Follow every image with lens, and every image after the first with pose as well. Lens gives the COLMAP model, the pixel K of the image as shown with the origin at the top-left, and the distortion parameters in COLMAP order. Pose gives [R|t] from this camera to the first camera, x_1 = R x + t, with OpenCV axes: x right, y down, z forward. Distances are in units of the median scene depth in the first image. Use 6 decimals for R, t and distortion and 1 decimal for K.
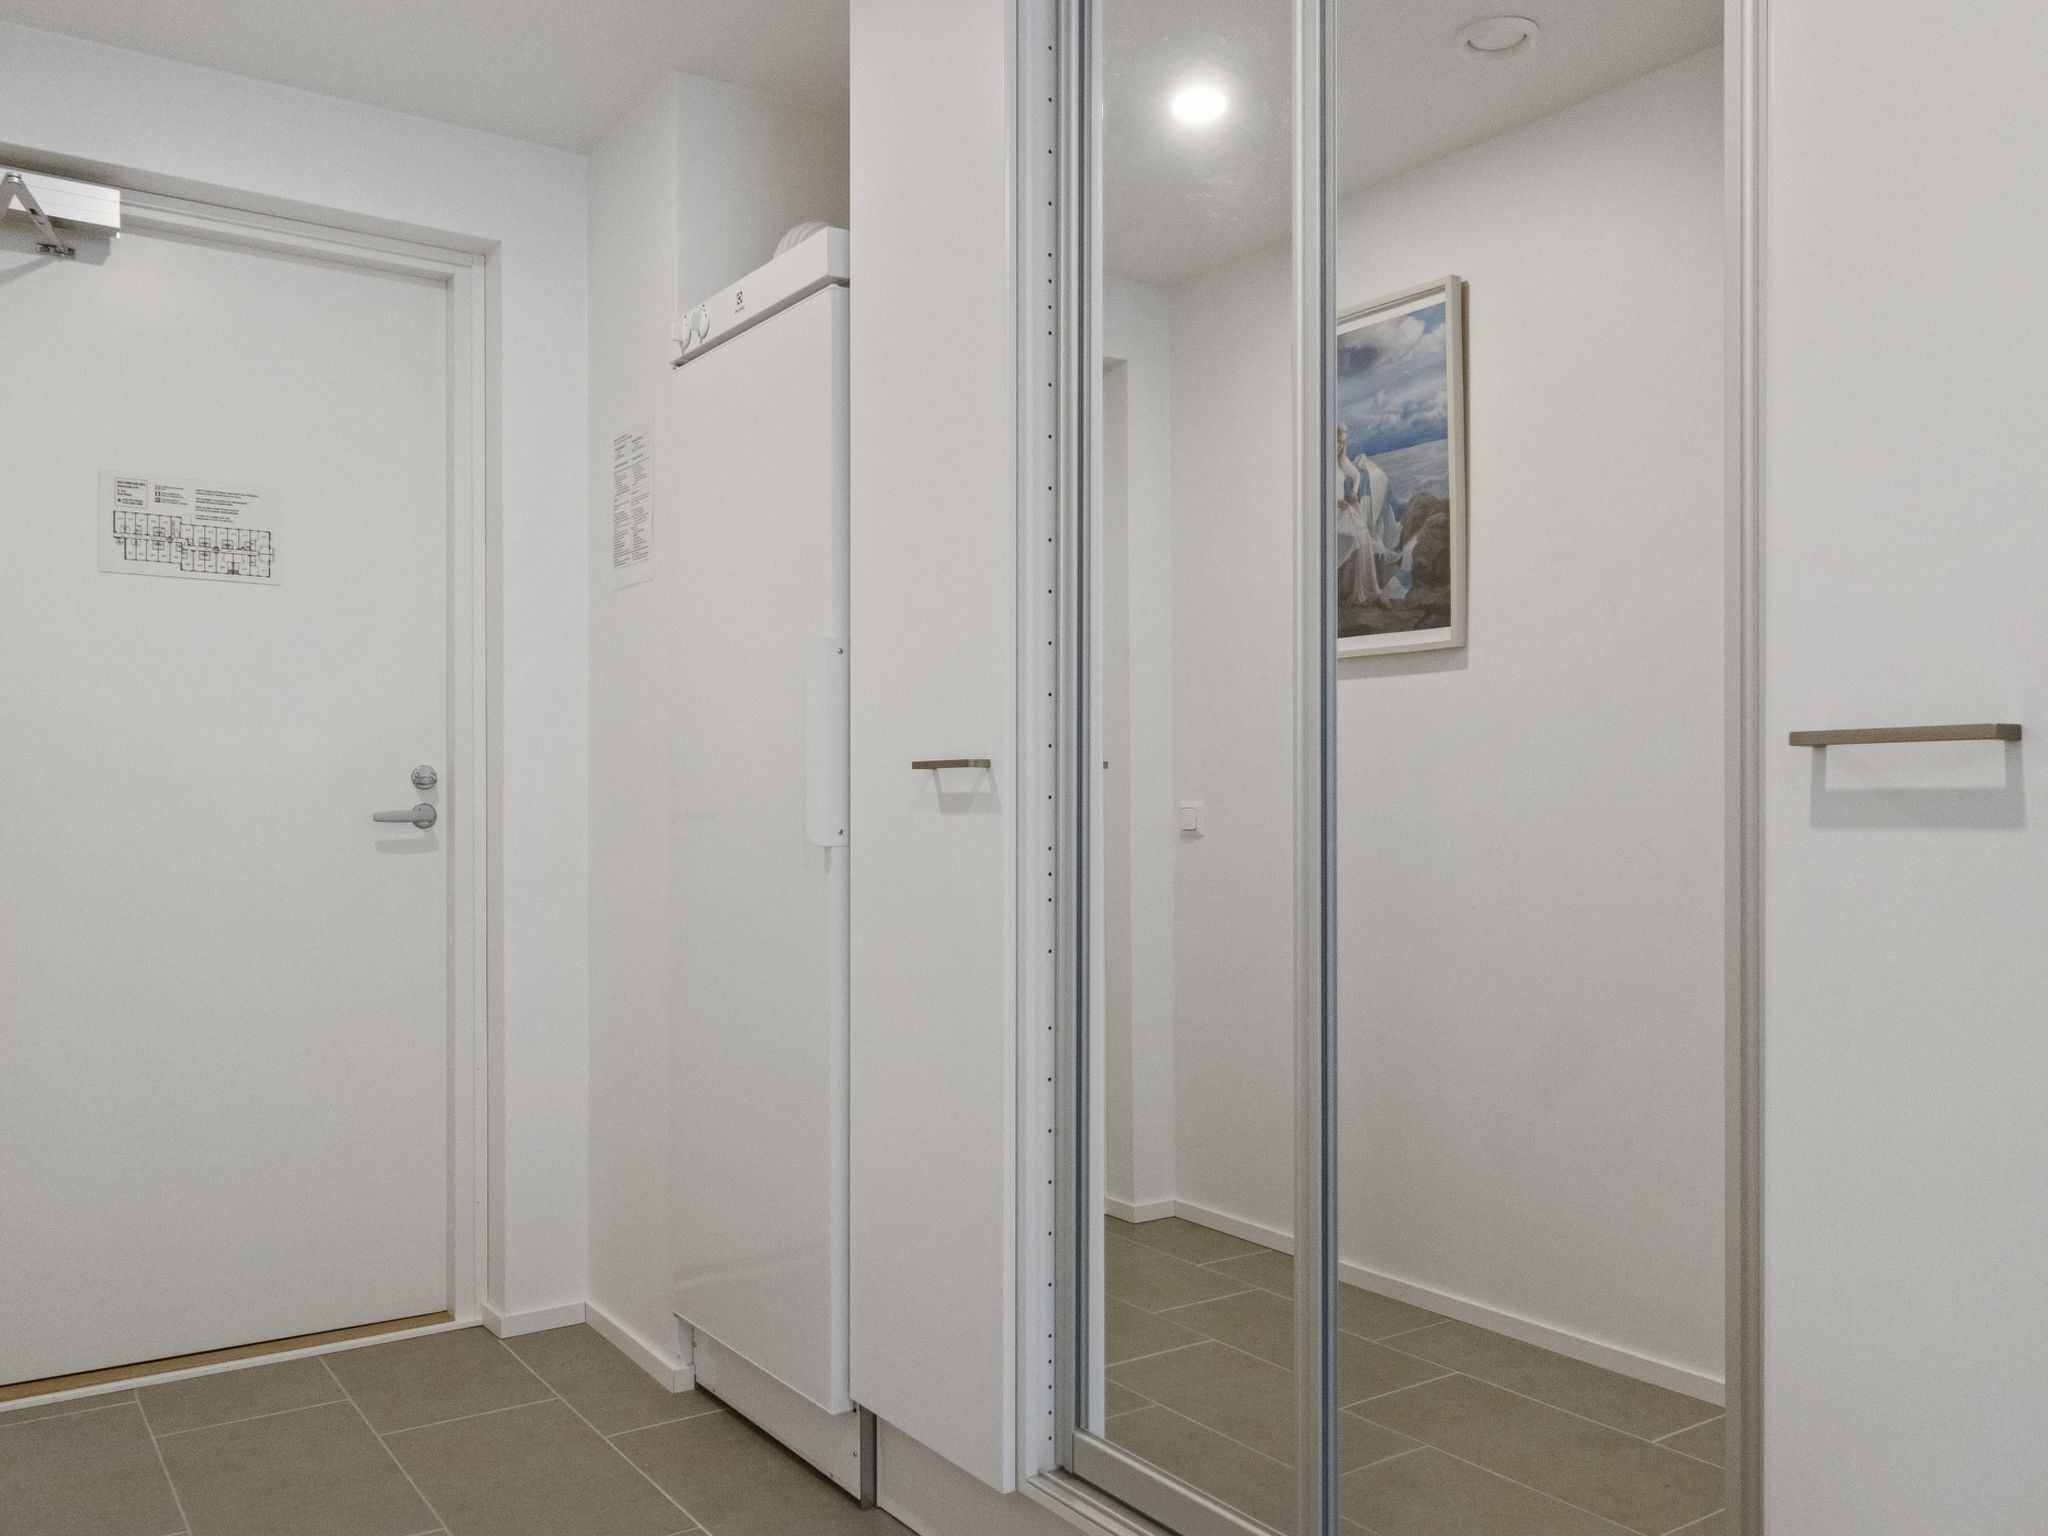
lens RADIAL K [[1622.6, 0, 1026.7], [0, 1622.6, 776.4], [0, 0, 1]] dist [0.000238, -0.004369]
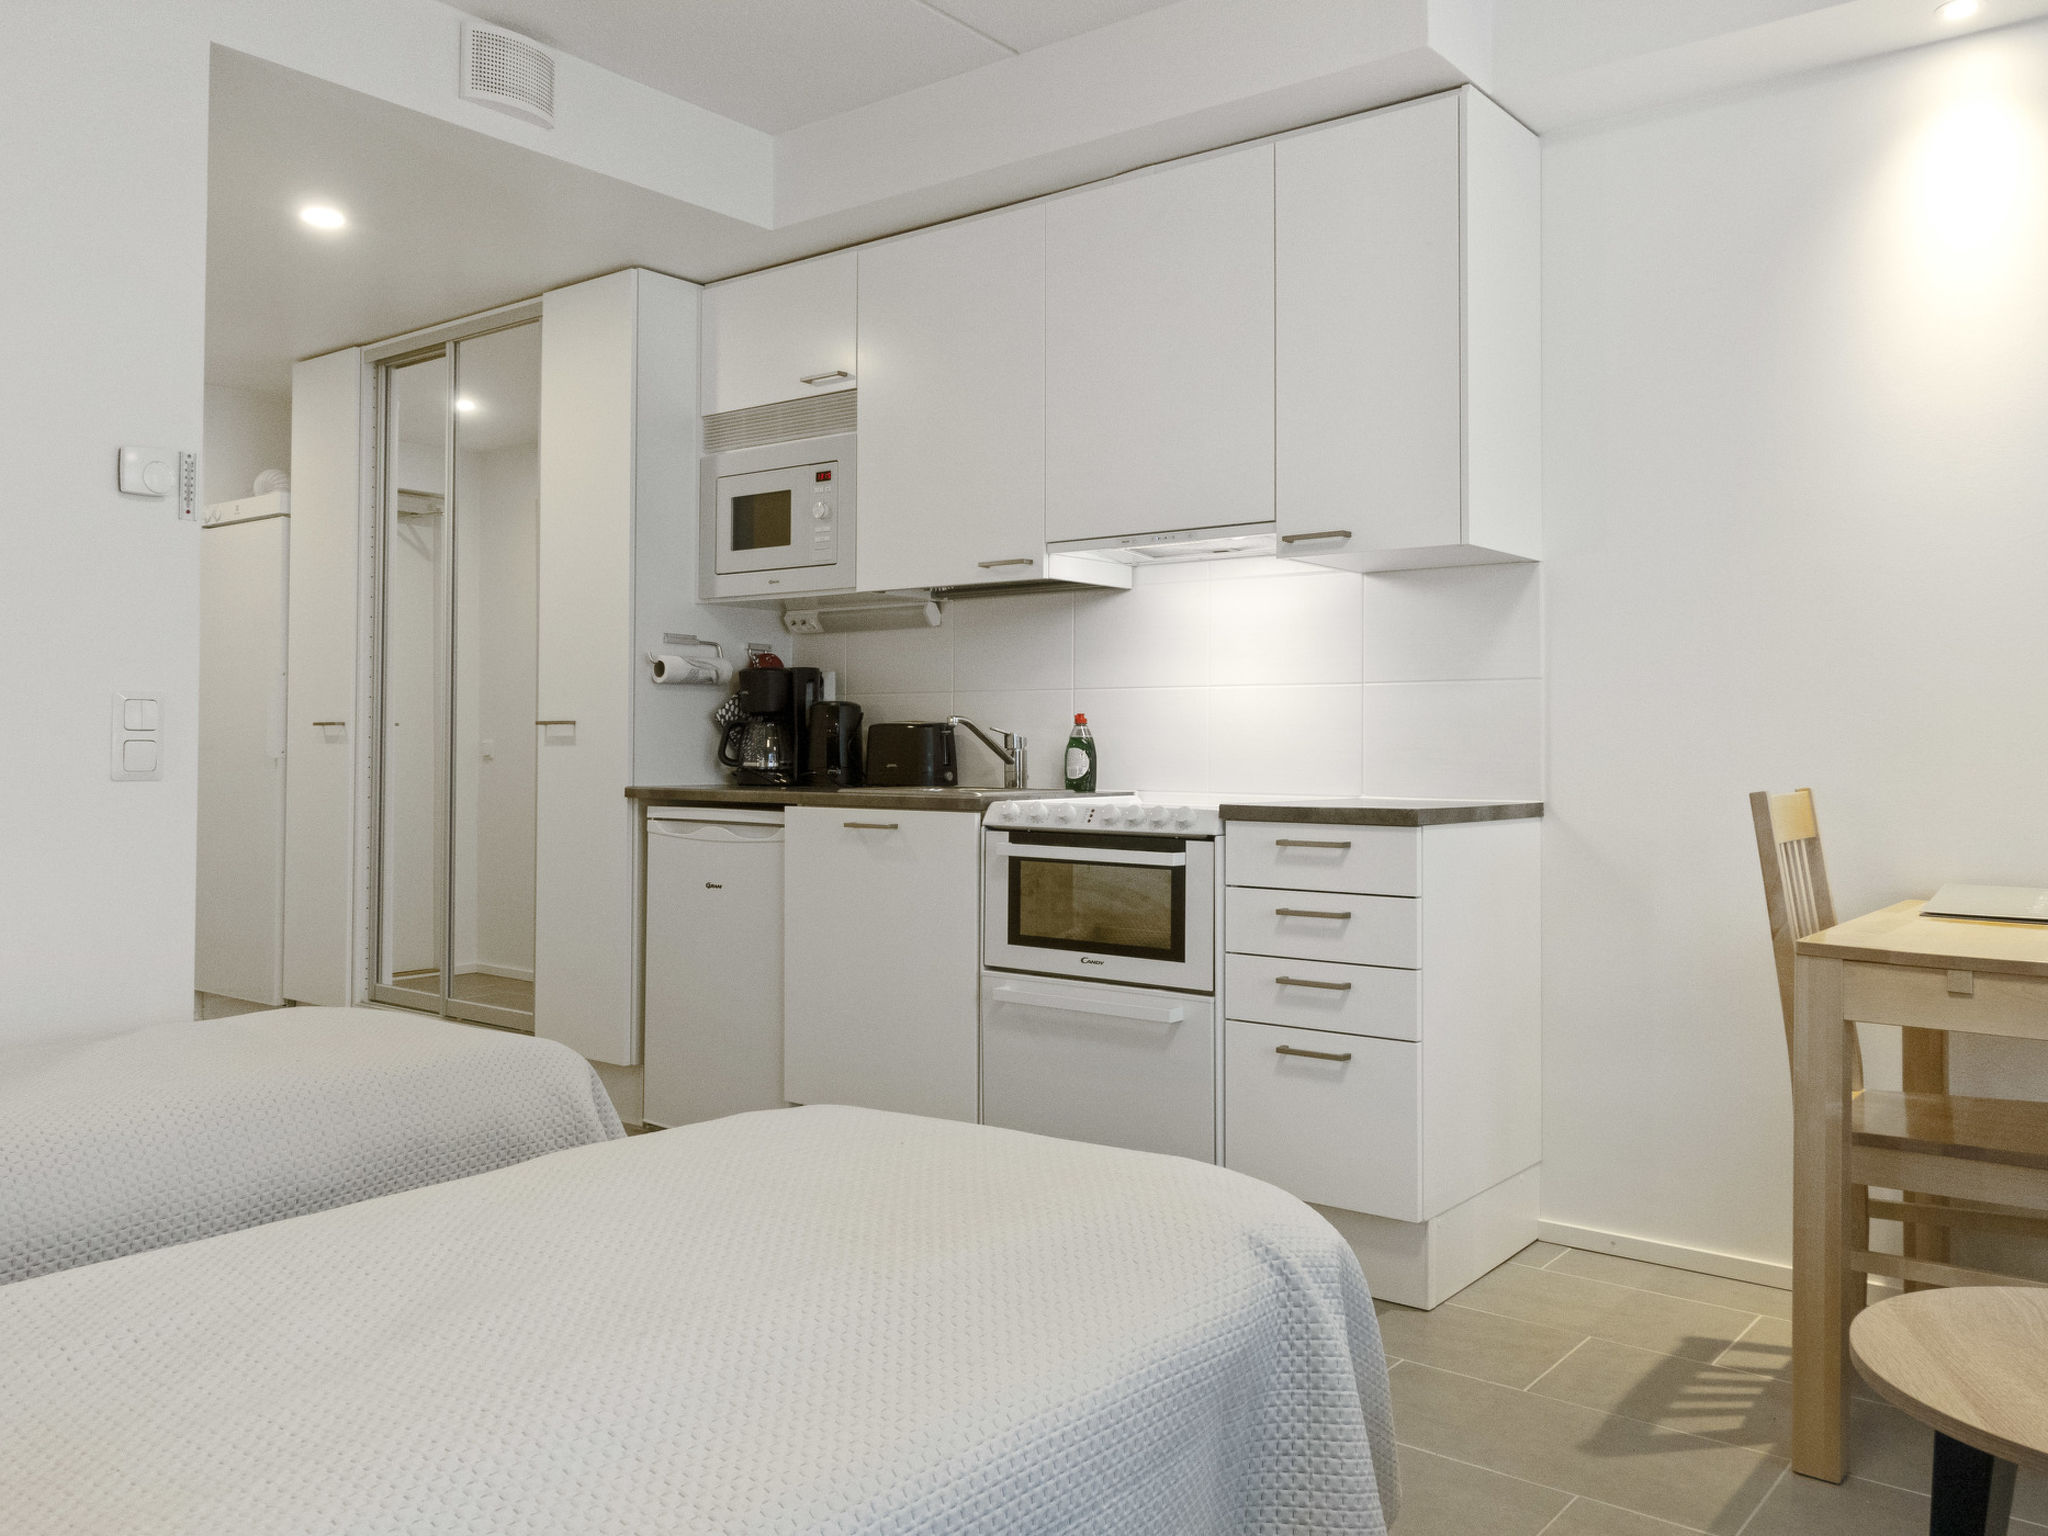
lens RADIAL K [[1622.6, 0, 1022.4], [0, 1622.6, 763.1], [0, 0, 1]] dist [0.000238, -0.004369]
pose [[0.956678, 0.016638, 0.290671, 0.250852], [-0.020357, 0.999745, 0.009775, 0.006945], [-0.290434, -0.015269, 0.956773, -1.713949]]
